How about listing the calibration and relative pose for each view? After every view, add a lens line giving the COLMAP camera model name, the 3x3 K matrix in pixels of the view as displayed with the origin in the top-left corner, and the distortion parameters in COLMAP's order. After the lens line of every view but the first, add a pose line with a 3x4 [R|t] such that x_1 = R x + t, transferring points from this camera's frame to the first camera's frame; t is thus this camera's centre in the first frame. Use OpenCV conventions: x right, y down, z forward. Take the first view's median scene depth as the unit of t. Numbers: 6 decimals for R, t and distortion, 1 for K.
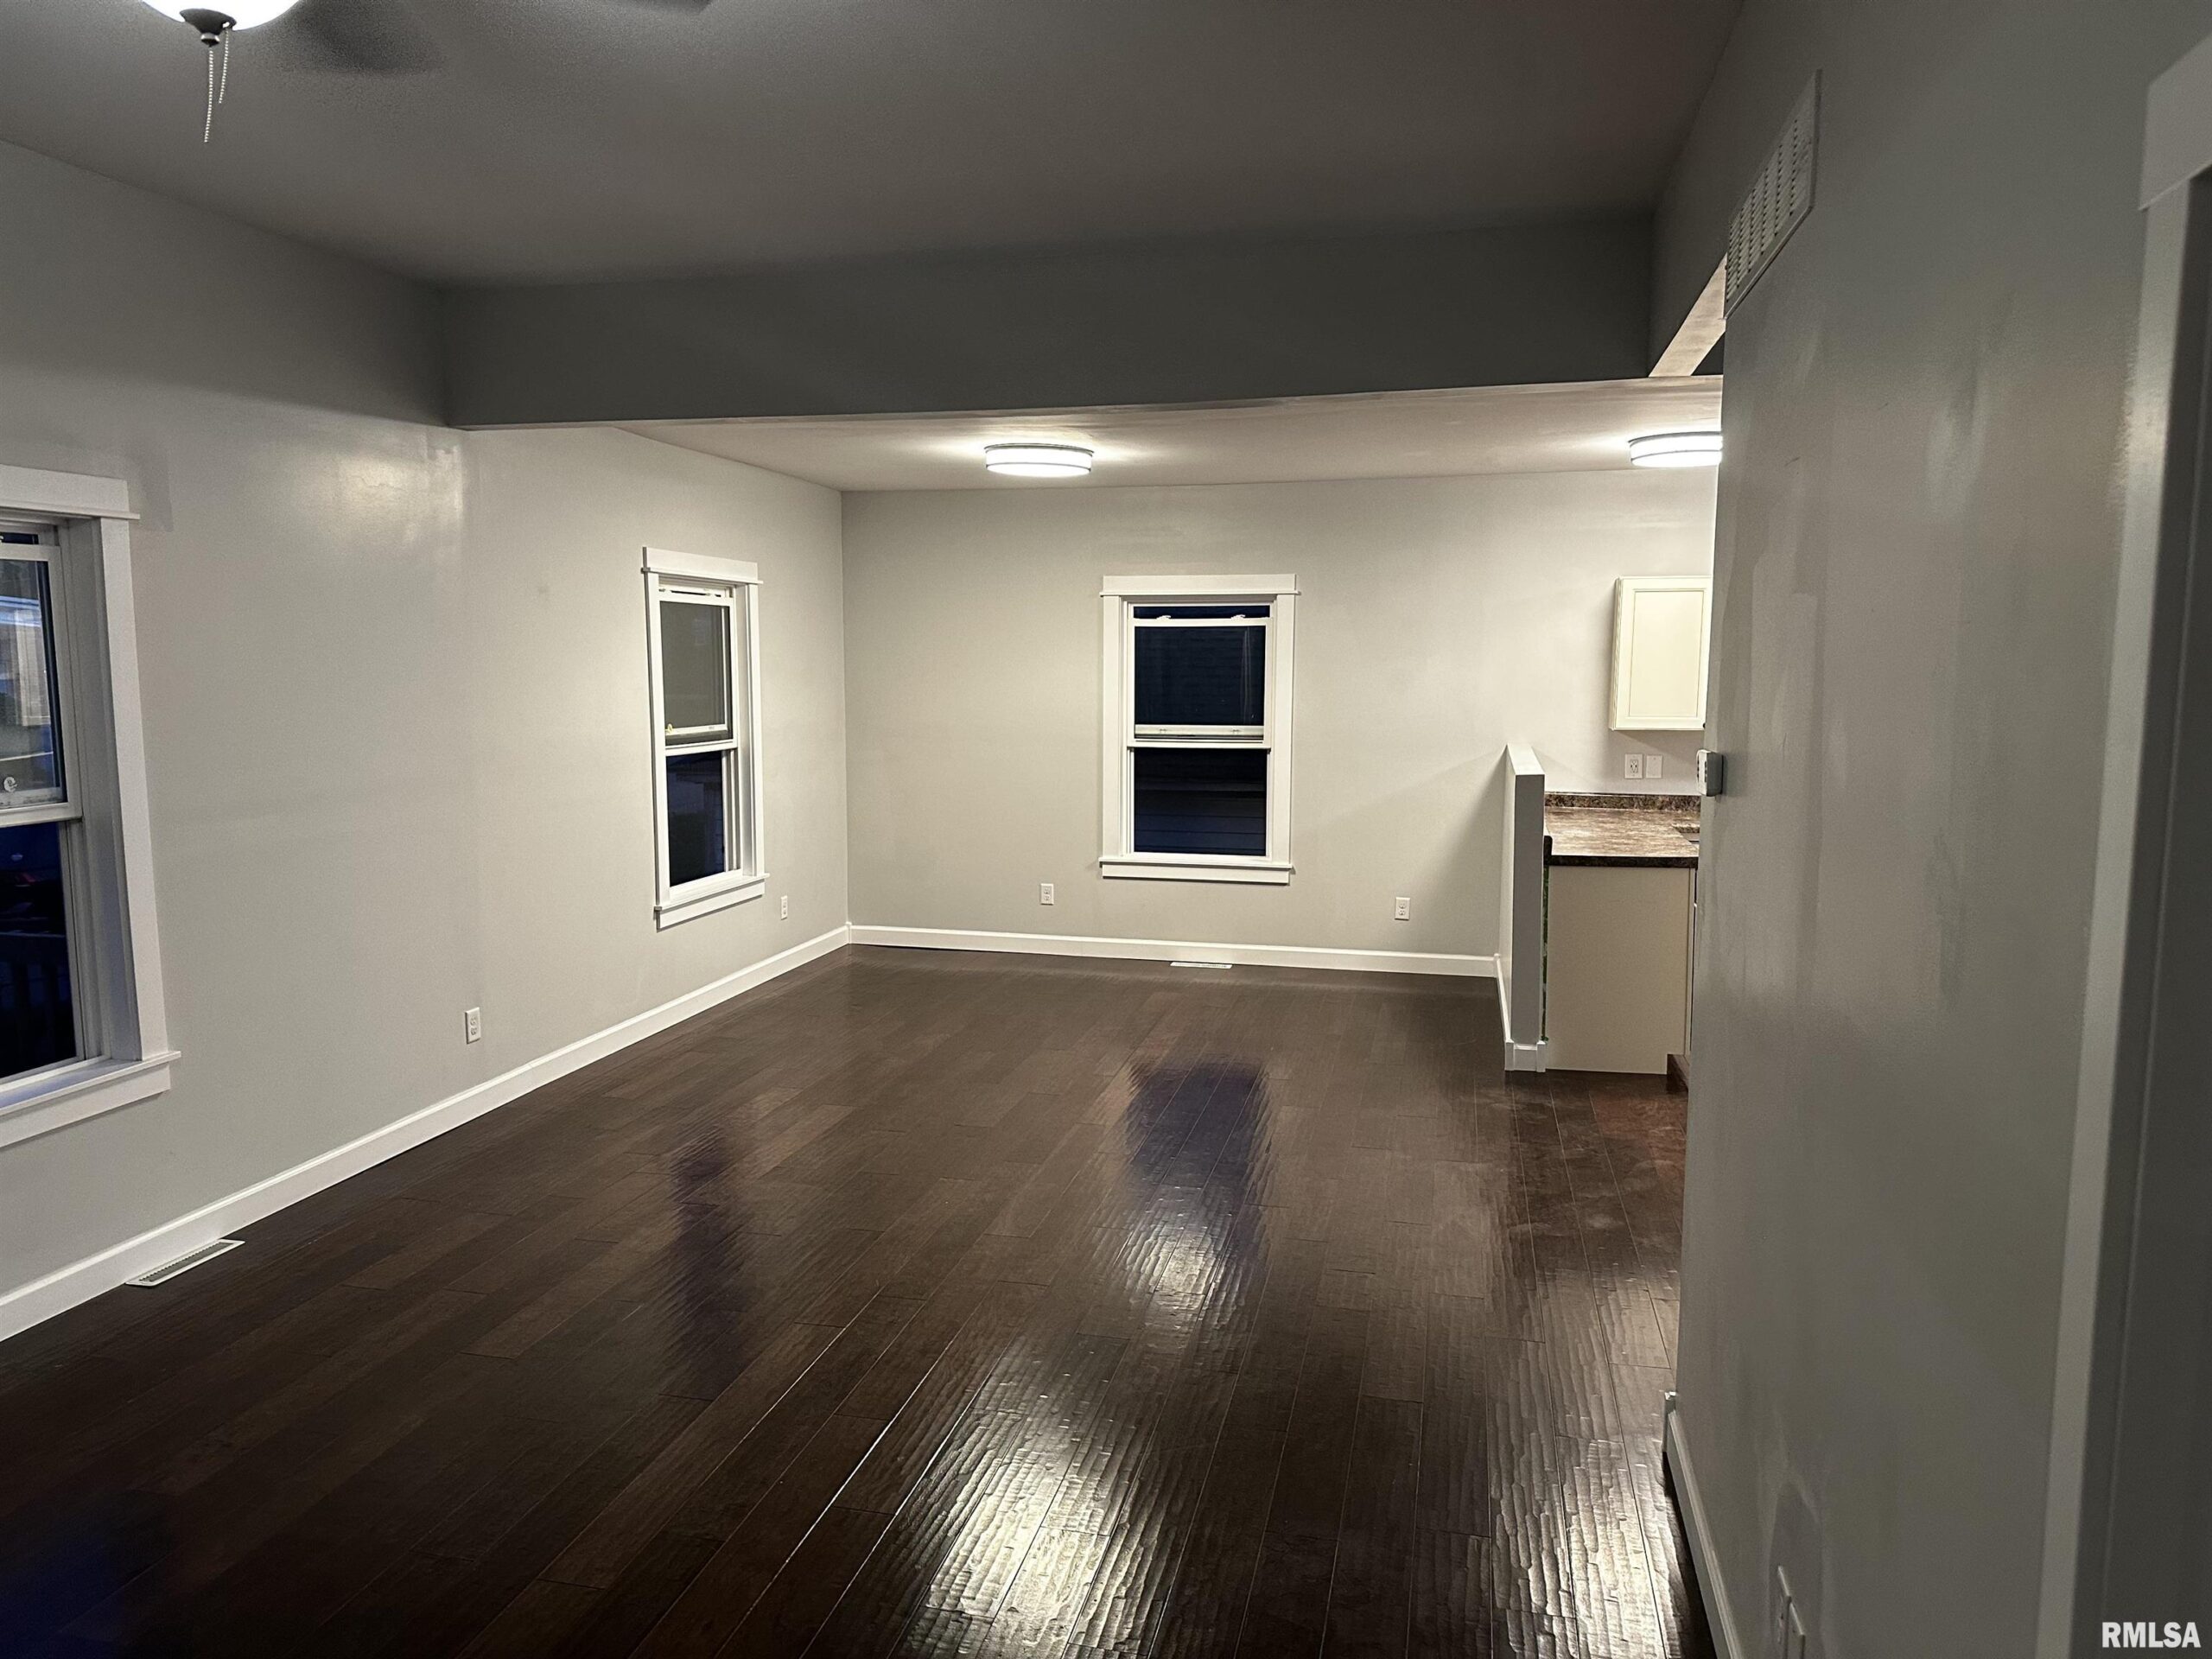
lens RADIAL K [[1542.1, 0, 1093.4], [0, 1542.1, 847.6], [0, 0, 1]] dist [0.081155, -0.109902]
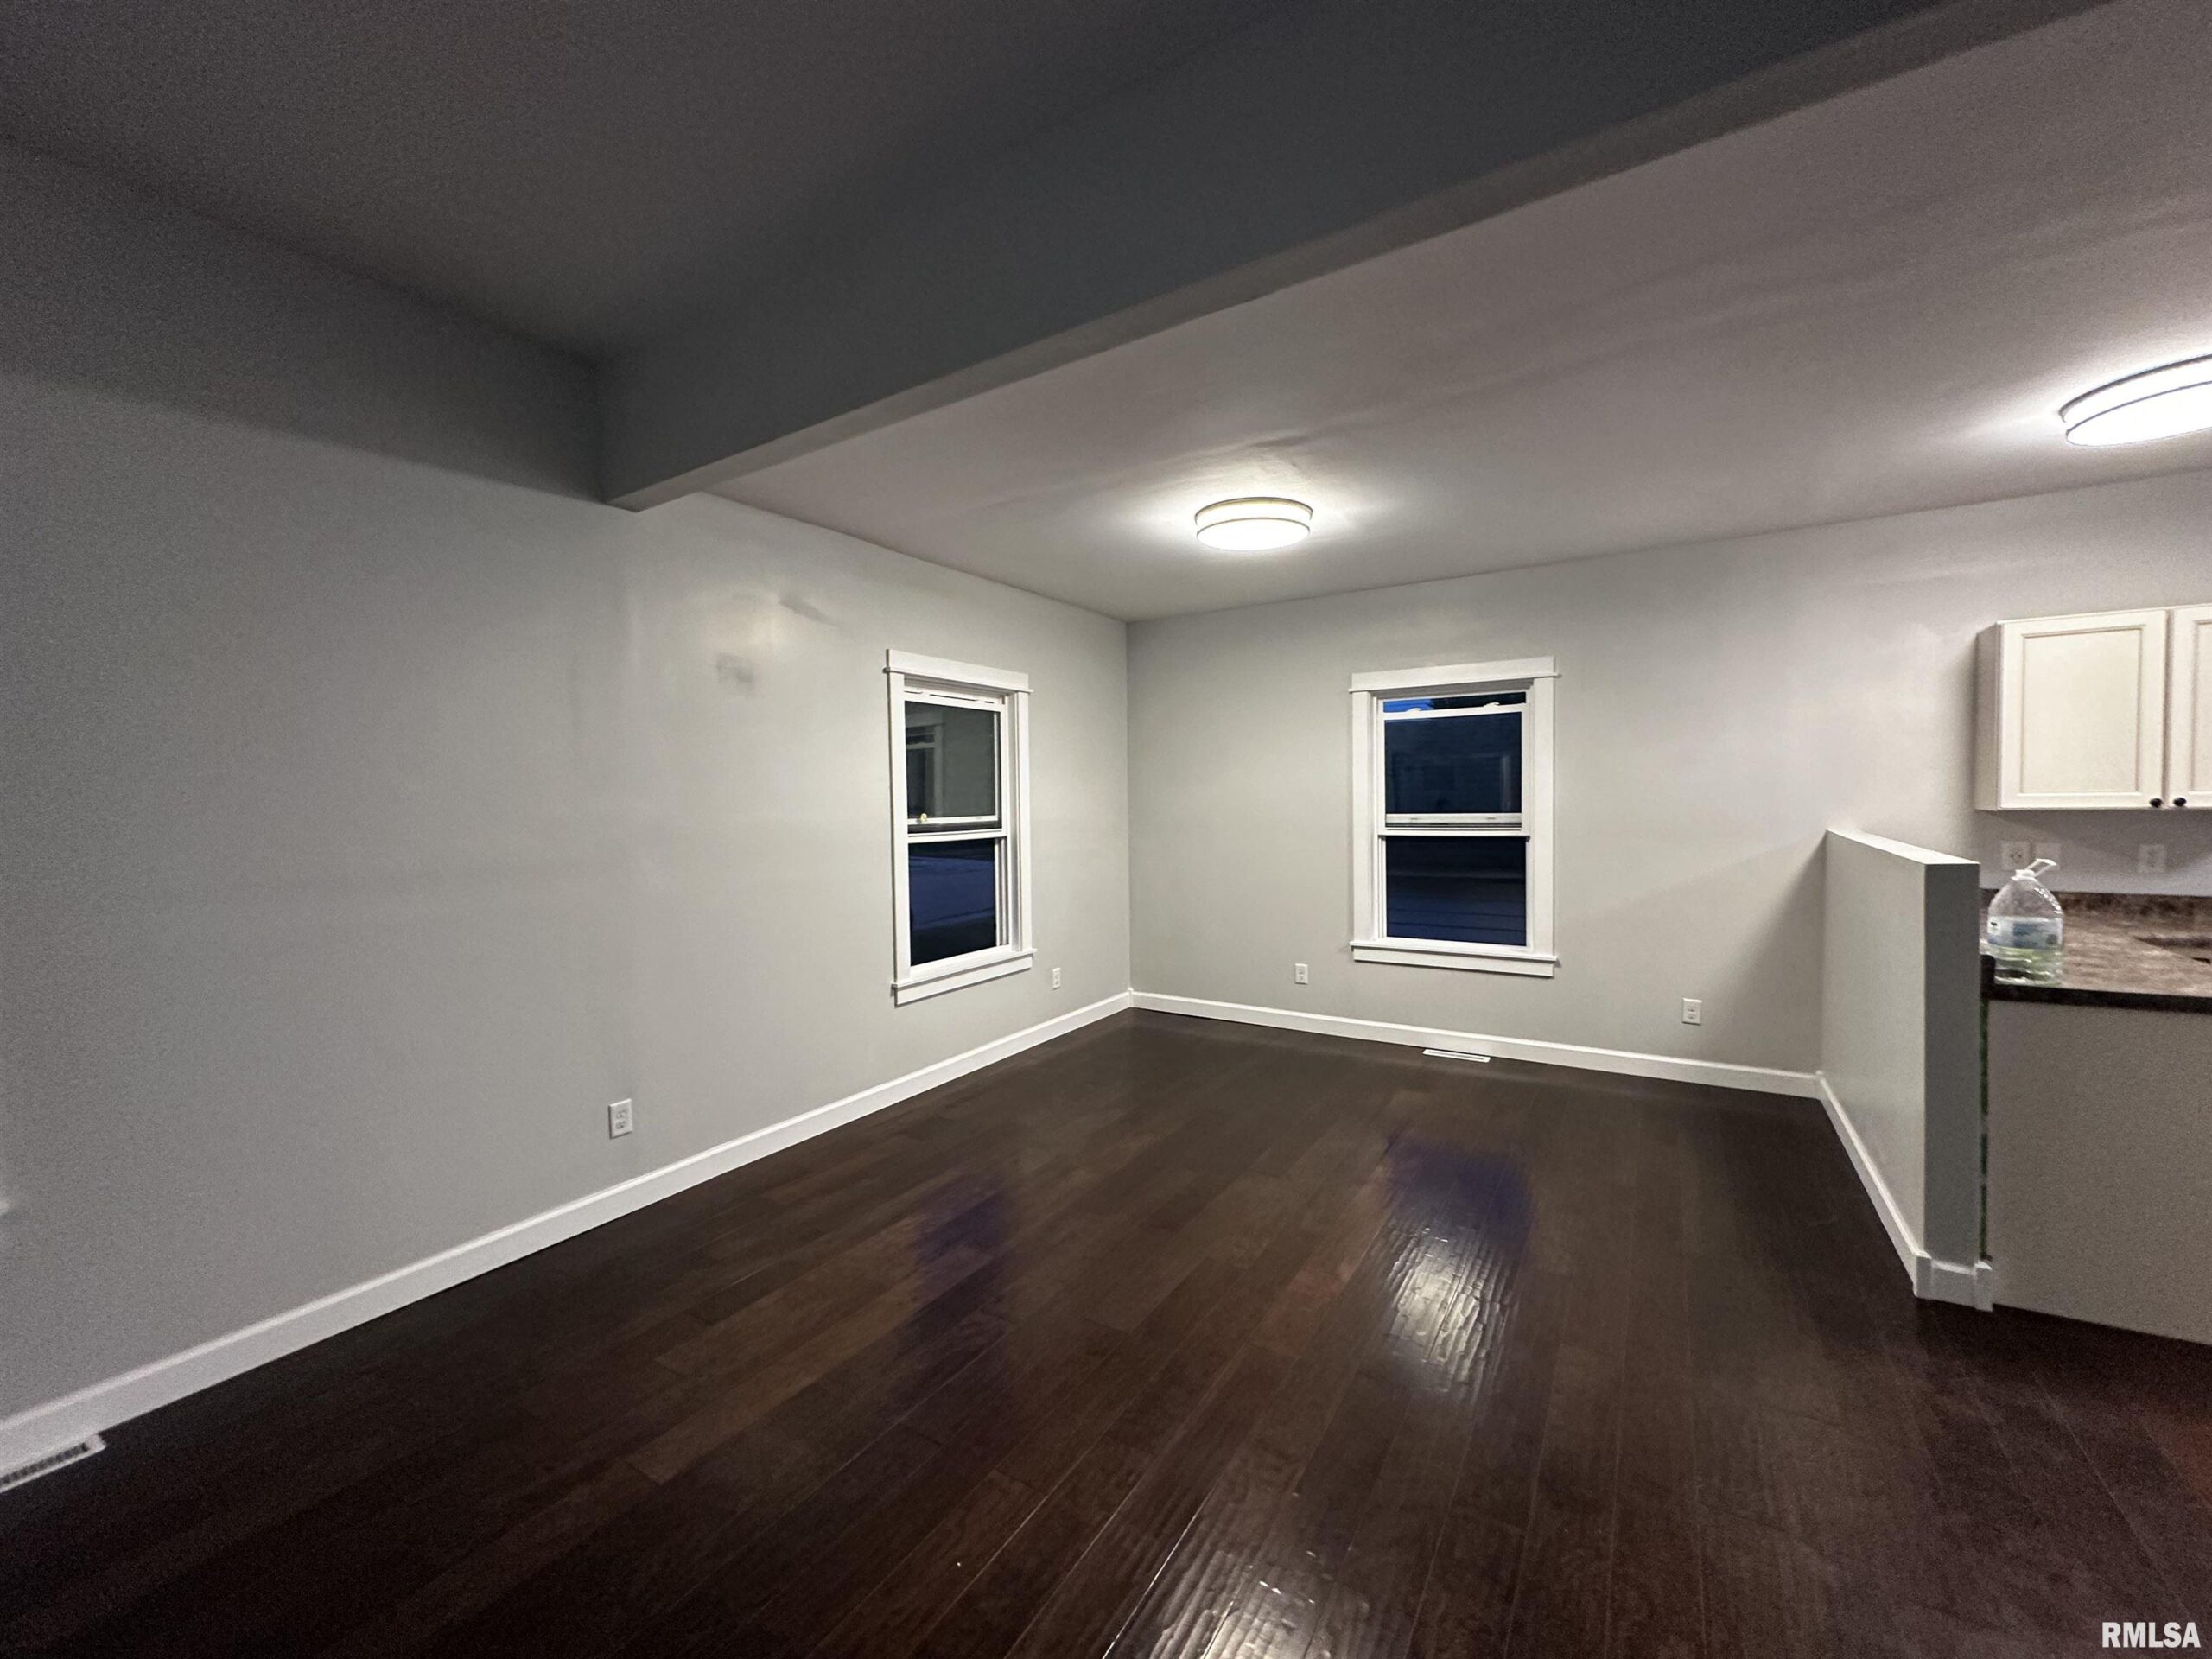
lens RADIAL K [[881.1, 0, 1105.1], [0, 881.1, 830.0], [0, 0, 1]] dist [-0.005422, 0.000571]
pose [[0.945618, -0.006684, -0.325212, 0.042631], [-0.020687, 0.996529, -0.080631, -0.017819], [0.324622, 0.082974, 0.942197, 0.395265]]
